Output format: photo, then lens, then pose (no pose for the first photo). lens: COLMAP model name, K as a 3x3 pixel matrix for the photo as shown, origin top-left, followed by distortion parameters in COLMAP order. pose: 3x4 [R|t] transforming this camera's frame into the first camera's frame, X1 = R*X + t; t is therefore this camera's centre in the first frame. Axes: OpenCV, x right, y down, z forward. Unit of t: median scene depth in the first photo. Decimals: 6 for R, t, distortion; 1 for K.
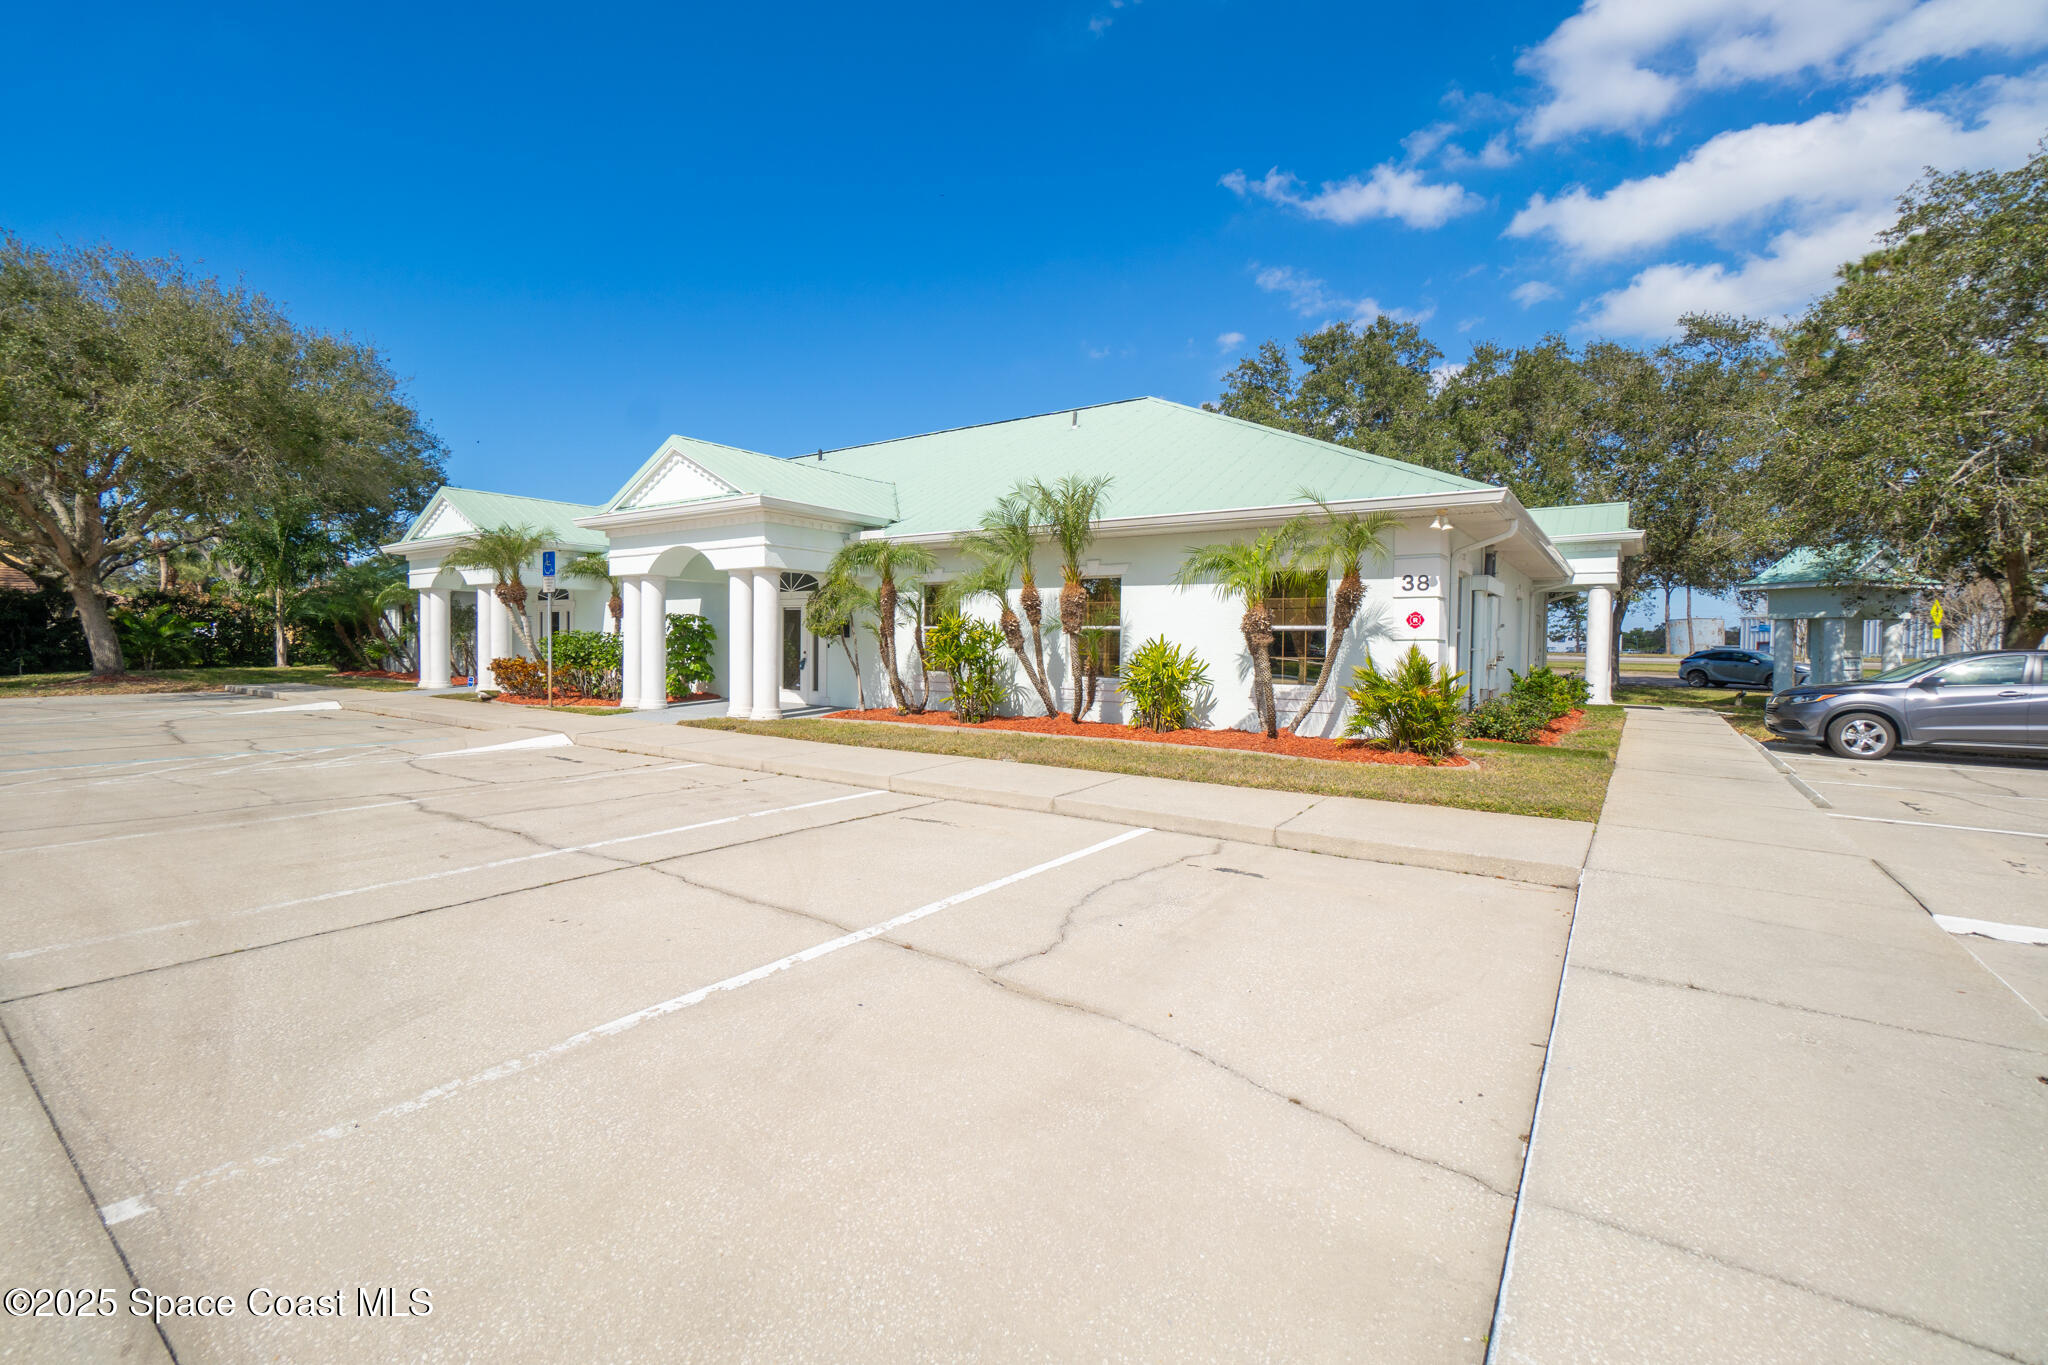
lens RADIAL K [[881.8, 0, 1030.0], [0, 881.8, 671.6], [0, 0, 1]] dist [-0.003850, 0.000398]
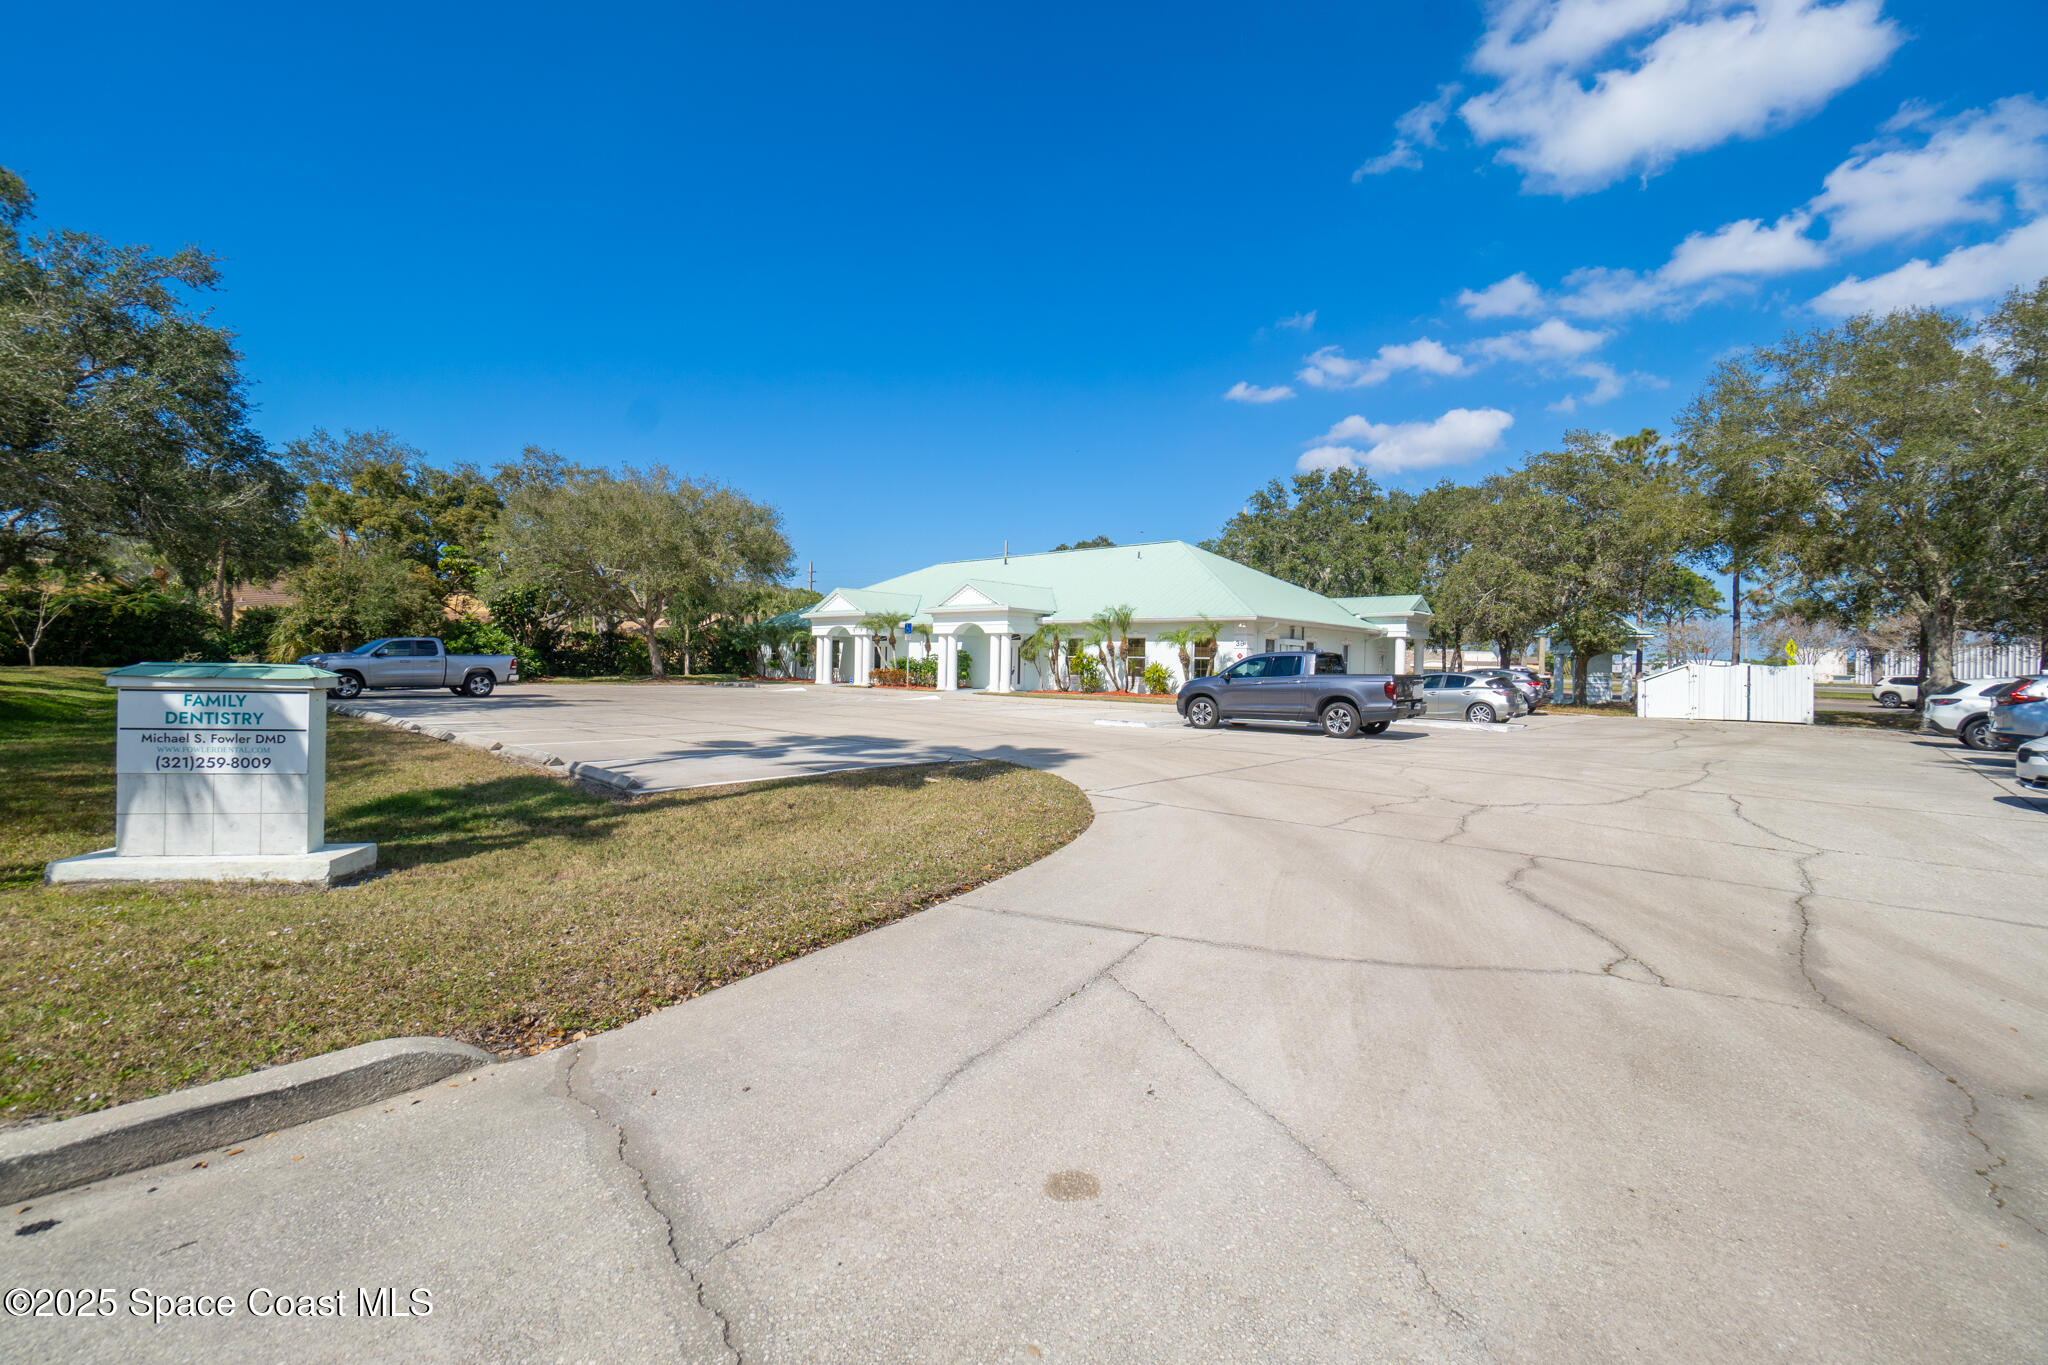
lens RADIAL K [[881.8, 0, 1036.4], [0, 881.8, 672.5], [0, 0, 1]] dist [-0.003850, 0.000398]
pose [[0.991399, 0.007654, -0.130653, 0.122117], [-0.011057, 0.999618, -0.025342, 0.062126], [0.130409, 0.026569, 0.991104, -1.568253]]
